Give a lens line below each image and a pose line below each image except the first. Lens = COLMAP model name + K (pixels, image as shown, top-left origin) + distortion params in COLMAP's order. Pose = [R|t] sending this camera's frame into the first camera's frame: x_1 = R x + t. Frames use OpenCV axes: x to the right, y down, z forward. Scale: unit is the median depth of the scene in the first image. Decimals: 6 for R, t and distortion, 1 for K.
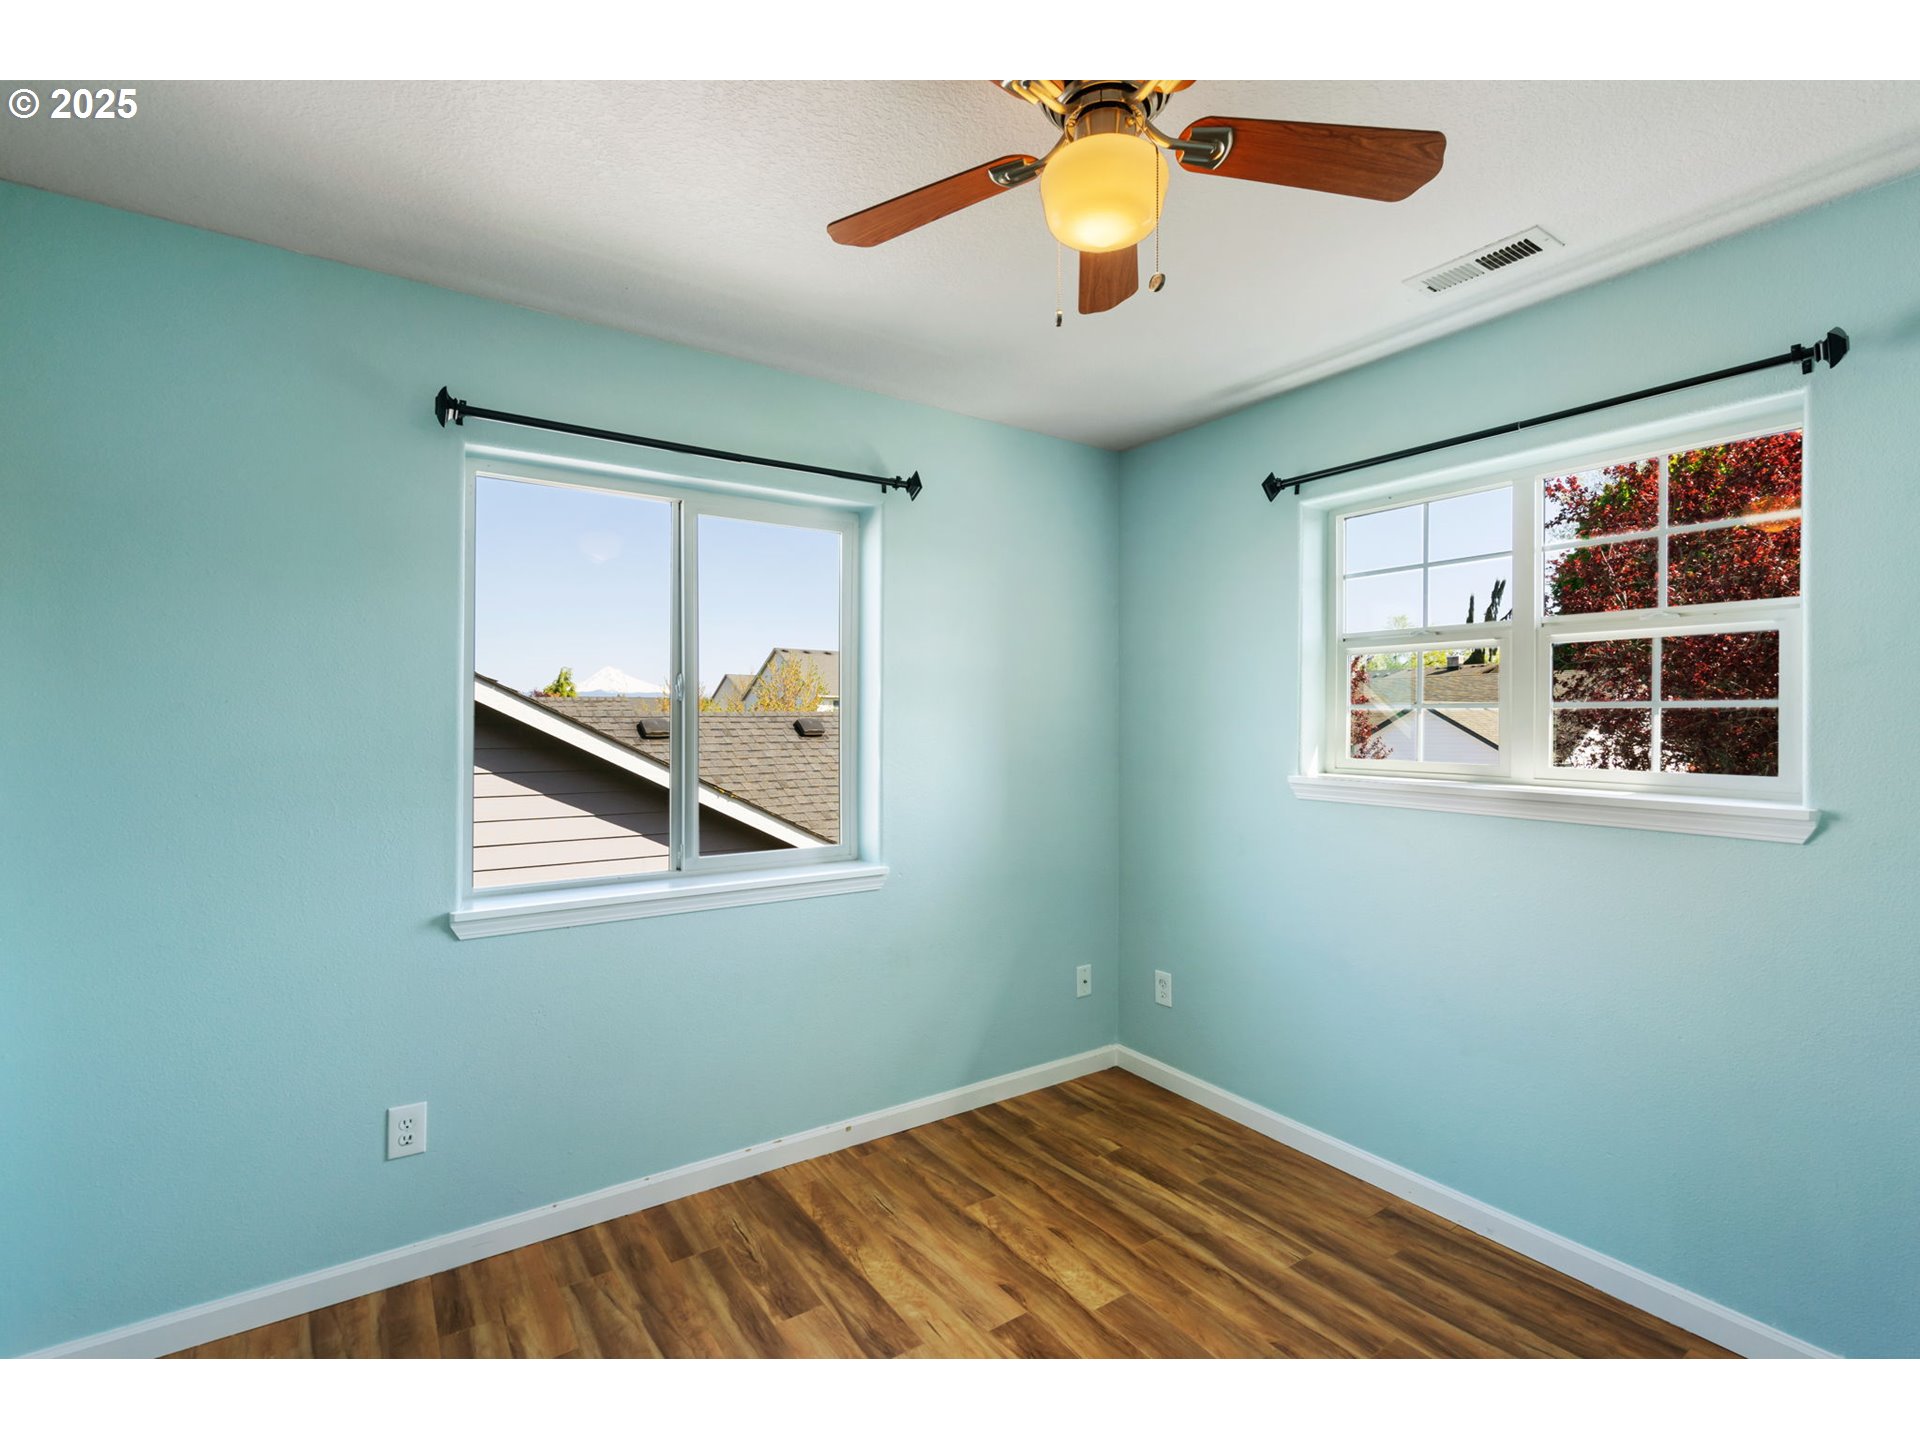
lens RADIAL K [[875.1, 0, 958.9], [0, 875.1, 721.7], [0, 0, 1]] dist [0.001330, 0.000288]
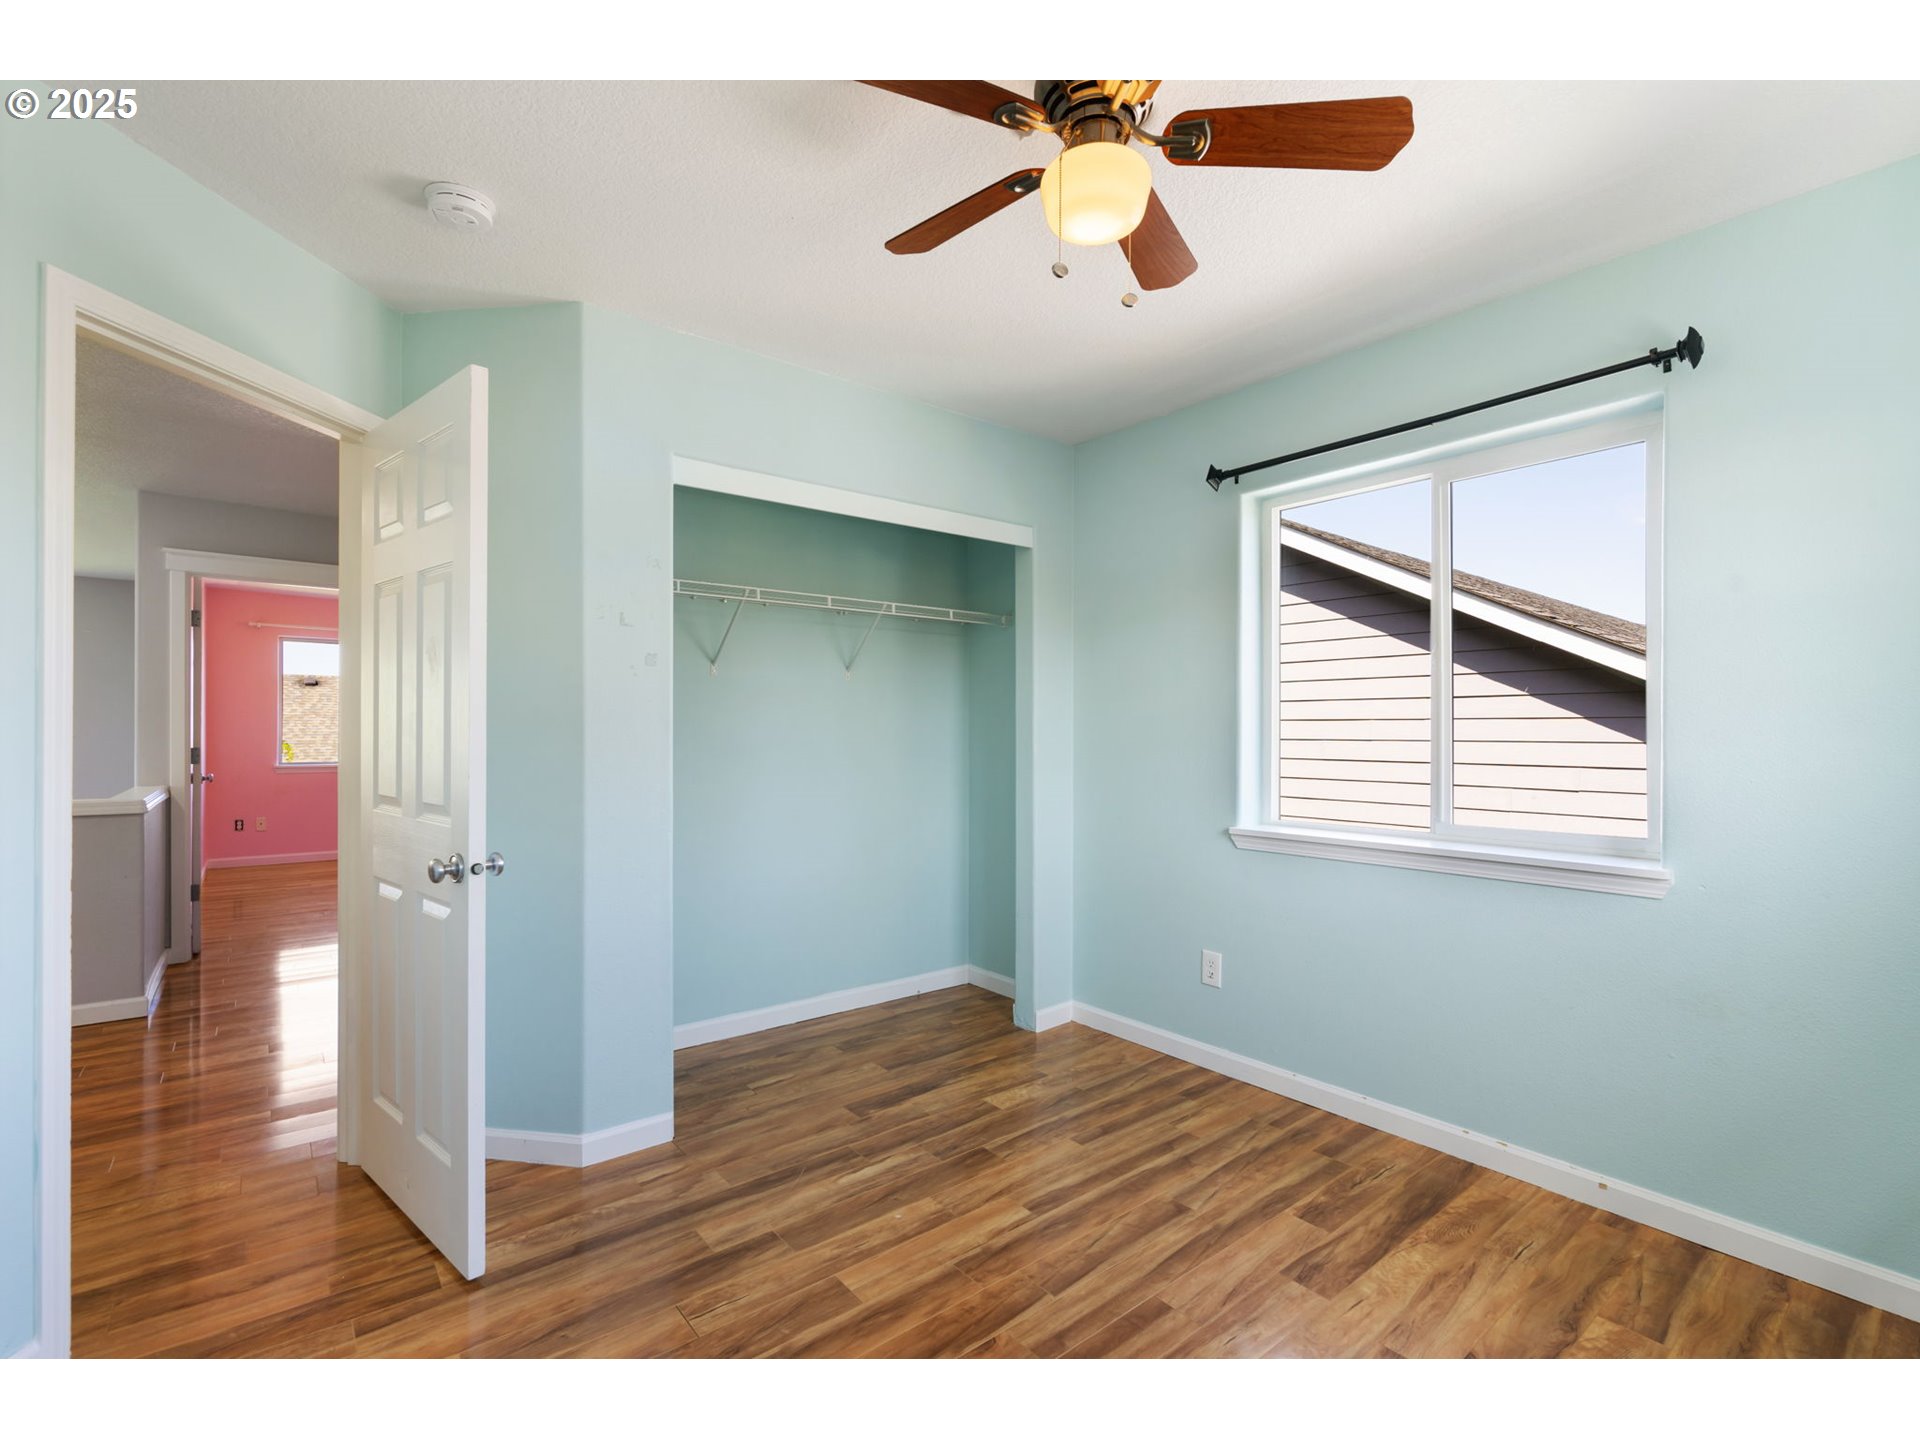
lens RADIAL K [[875.1, 0, 959.6], [0, 875.1, 725.5], [0, 0, 1]] dist [0.001330, 0.000288]
pose [[0.075809, -0.006096, -0.997104, 0.761024], [-0.000197, 0.999981, -0.006128, 0.056756], [0.997122, 0.000661, 0.075806, 0.421737]]
